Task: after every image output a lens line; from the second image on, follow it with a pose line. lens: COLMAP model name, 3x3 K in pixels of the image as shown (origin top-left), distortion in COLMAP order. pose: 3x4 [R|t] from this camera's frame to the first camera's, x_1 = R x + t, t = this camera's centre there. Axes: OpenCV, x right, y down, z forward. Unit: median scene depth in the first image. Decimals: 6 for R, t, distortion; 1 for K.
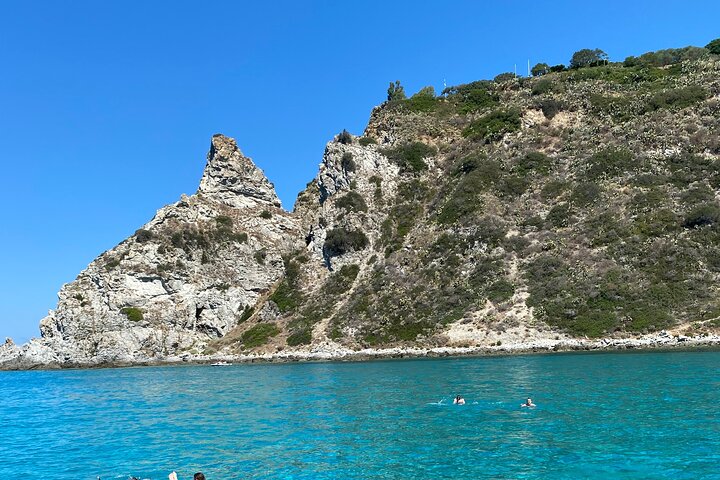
lens RADIAL K [[741.2, 0, 368.9], [0, 741.2, 413.7], [0, 0, 1]] dist [0.173701, -0.473210]
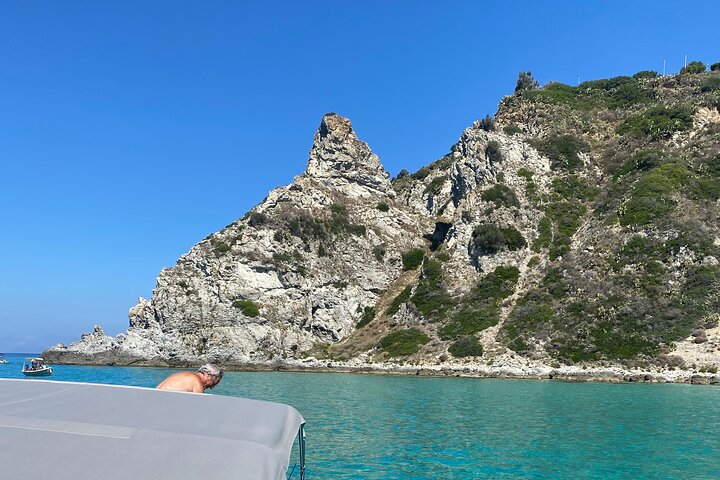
lens RADIAL K [[741.2, 0, 368.9], [0, 741.2, 413.7], [0, 0, 1]] dist [0.173701, -0.473210]
pose [[0.997715, 0.062690, 0.025209, -0.183645], [-0.062203, 0.997870, -0.019674, -0.003992], [-0.026388, 0.018061, 0.999489, 0.140406]]
